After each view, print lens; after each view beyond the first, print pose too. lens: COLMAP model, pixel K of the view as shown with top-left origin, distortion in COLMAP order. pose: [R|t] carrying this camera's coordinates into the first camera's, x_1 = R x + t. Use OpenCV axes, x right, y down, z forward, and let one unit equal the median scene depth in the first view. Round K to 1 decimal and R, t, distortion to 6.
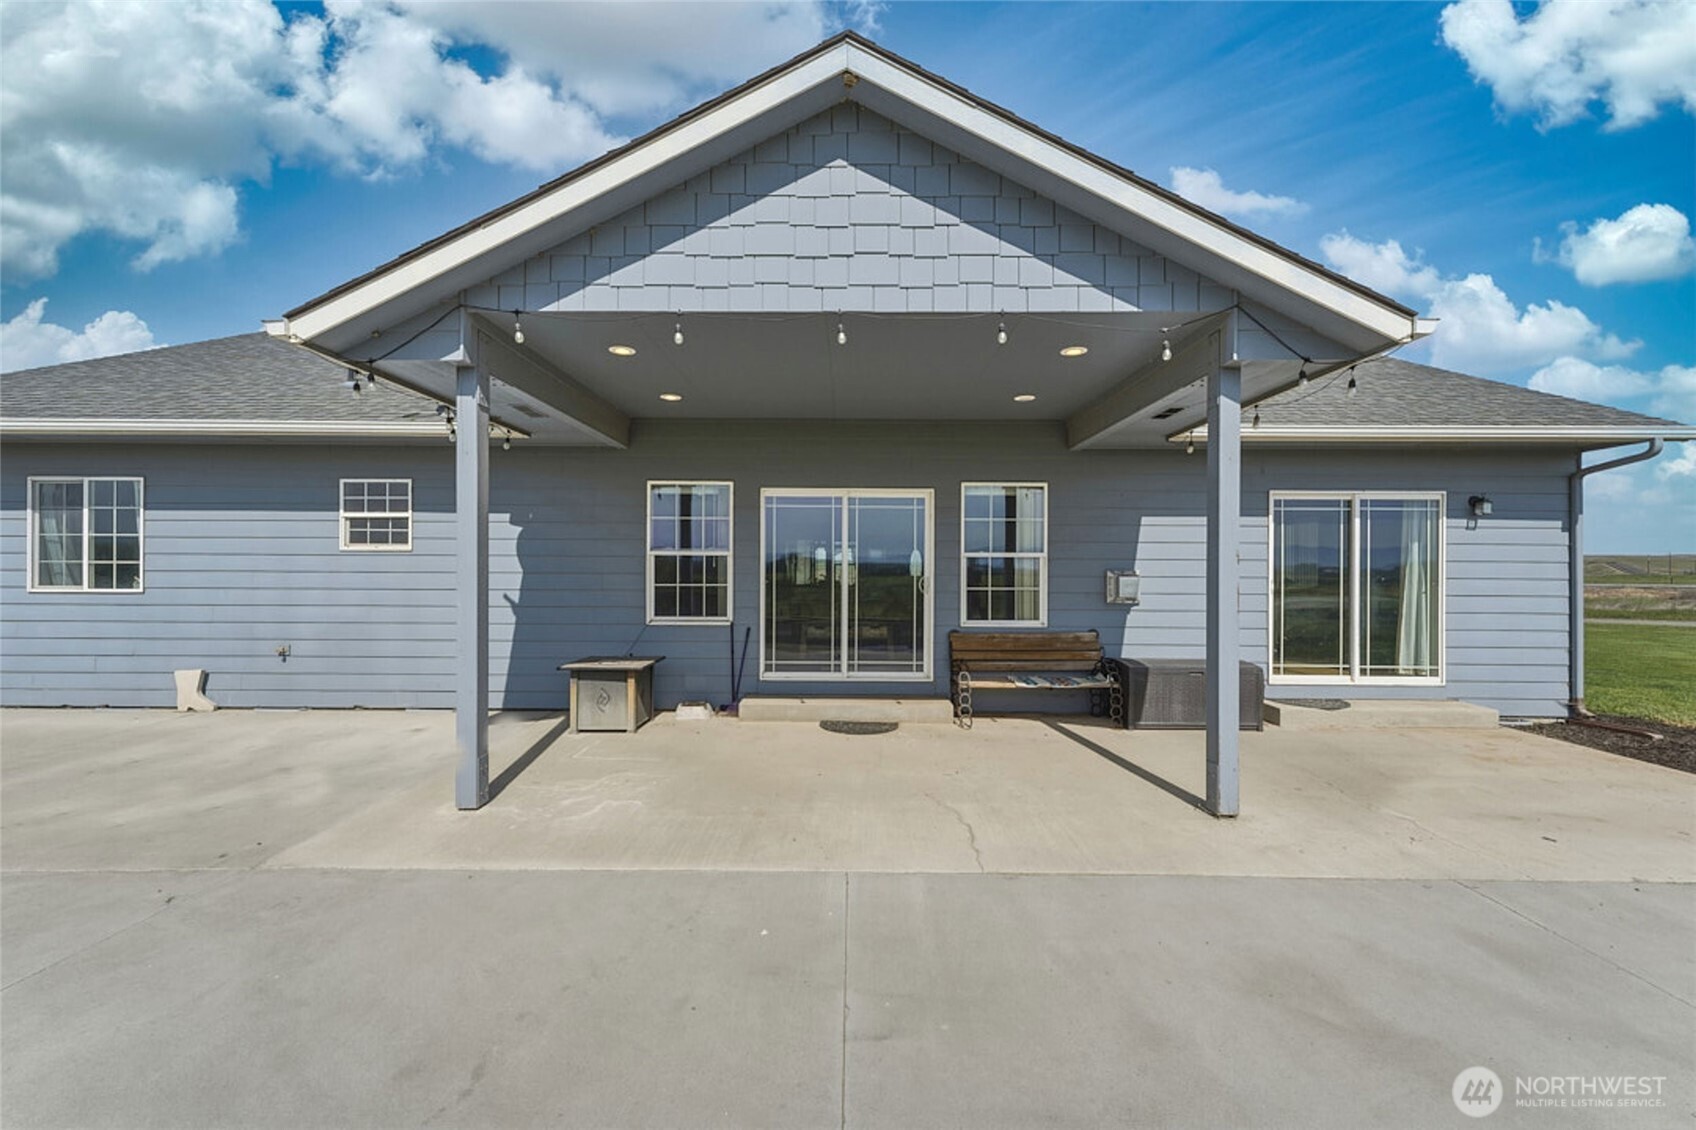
lens RADIAL K [[675.3, 0, 852.6], [0, 675.3, 556.7], [0, 0, 1]] dist [0.005722, -0.000964]
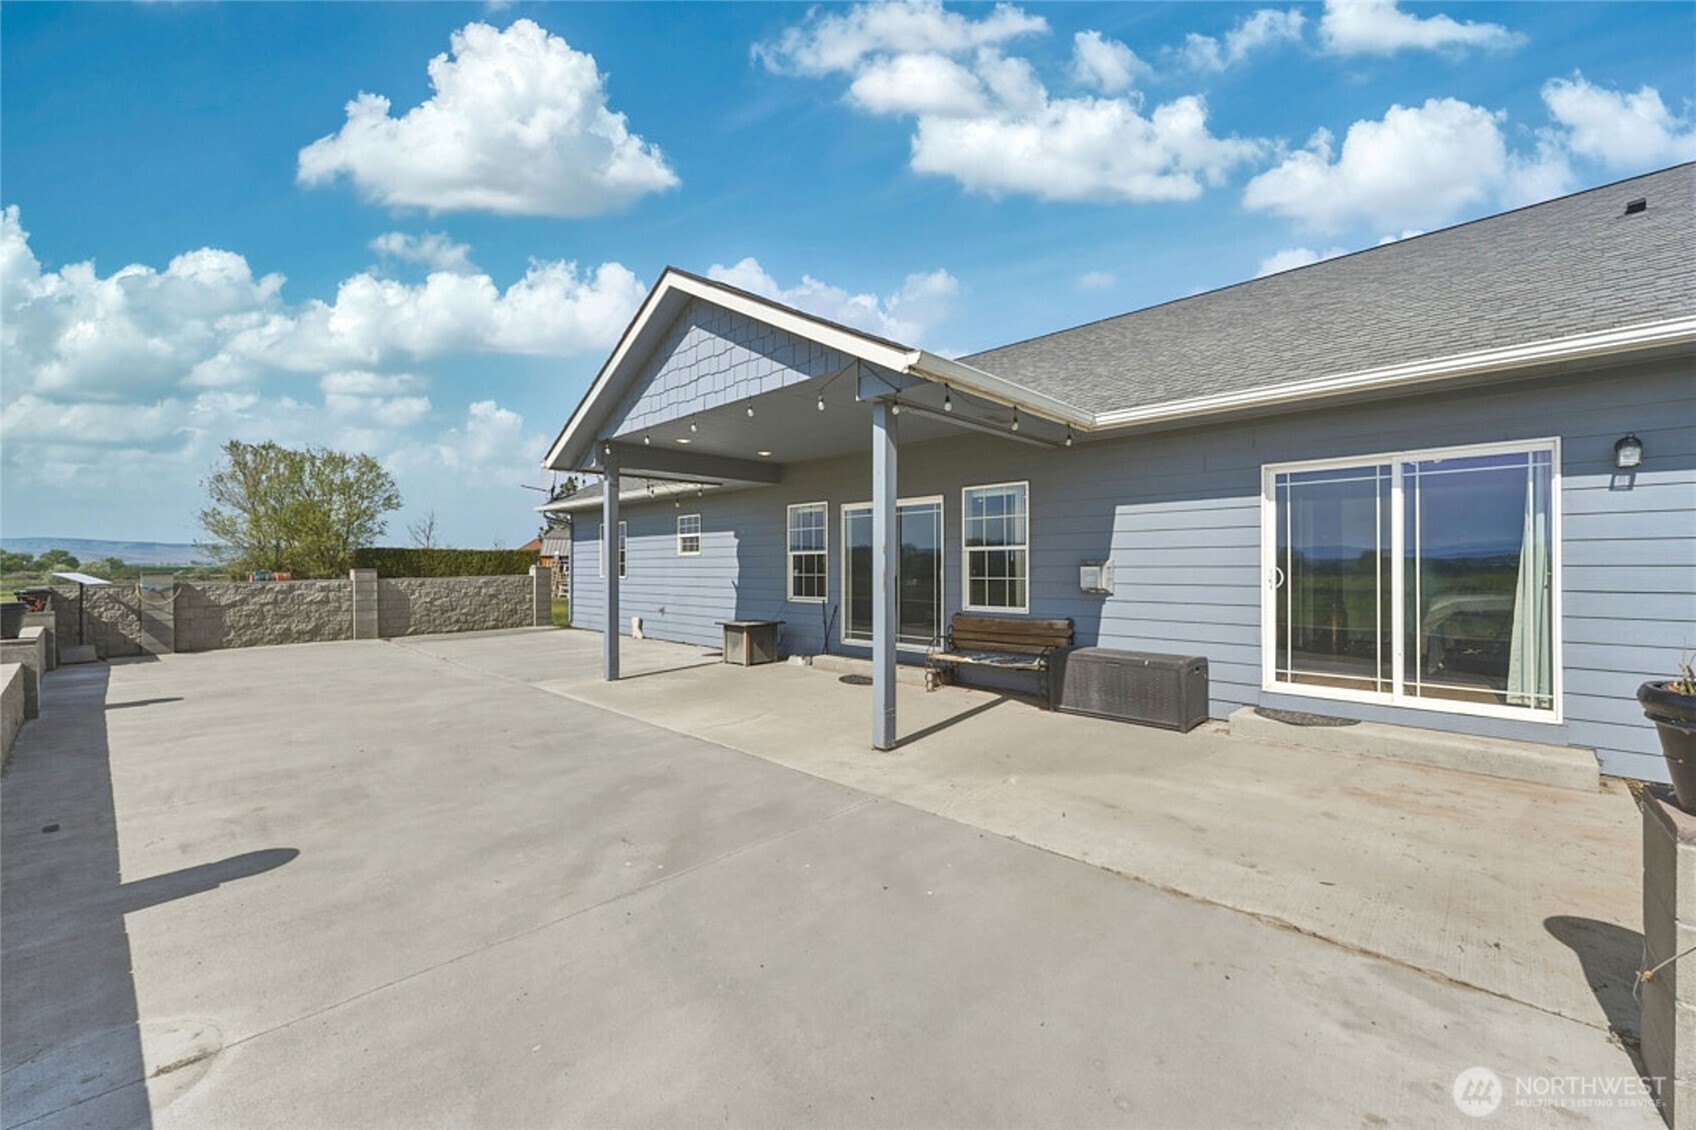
lens RADIAL K [[675.3, 0, 847.8], [0, 675.3, 549.6], [0, 0, 1]] dist [0.005722, -0.000964]
pose [[0.714703, -0.025395, -0.698967, 0.838016], [0.019423, 0.999676, -0.016461, 0.013198], [0.699159, -0.001811, 0.714964, 0.020692]]
